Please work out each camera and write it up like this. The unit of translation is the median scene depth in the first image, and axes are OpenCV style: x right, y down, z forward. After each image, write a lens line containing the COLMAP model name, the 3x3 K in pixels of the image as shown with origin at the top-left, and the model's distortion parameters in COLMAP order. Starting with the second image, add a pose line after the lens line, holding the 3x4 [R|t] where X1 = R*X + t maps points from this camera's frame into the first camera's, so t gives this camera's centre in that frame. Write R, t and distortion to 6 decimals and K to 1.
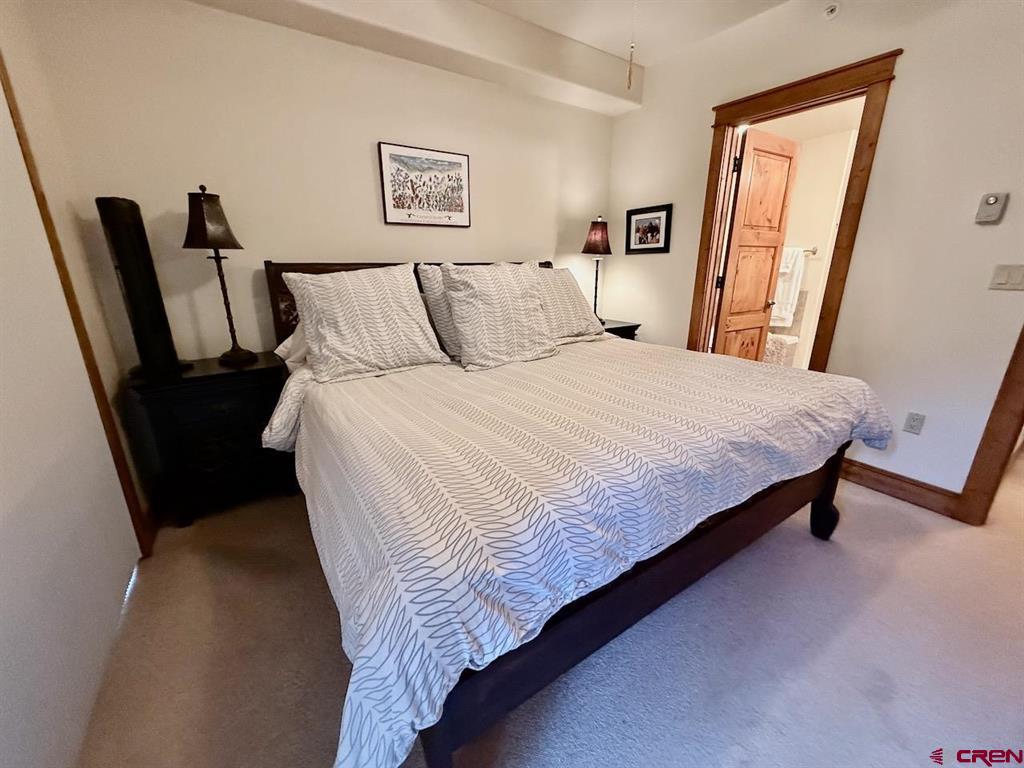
lens RADIAL K [[404.4, 0, 508.8], [0, 404.4, 387.8], [0, 0, 1]] dist [-0.003847, -0.001009]
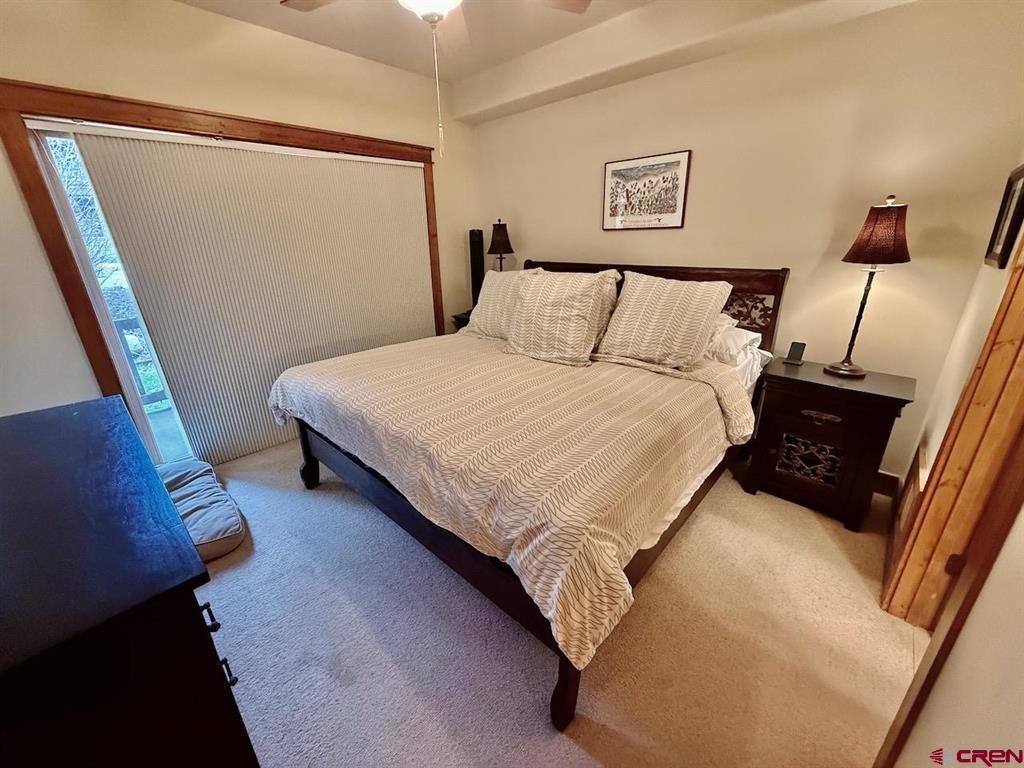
lens RADIAL K [[404.4, 0, 508.6], [0, 404.4, 385.6], [0, 0, 1]] dist [-0.003847, -0.001009]
pose [[0.240414, 0.332234, -0.912042, 0.867360], [-0.270463, 0.925318, 0.265777, -0.220483], [0.932229, 0.182777, 0.312316, 0.443389]]
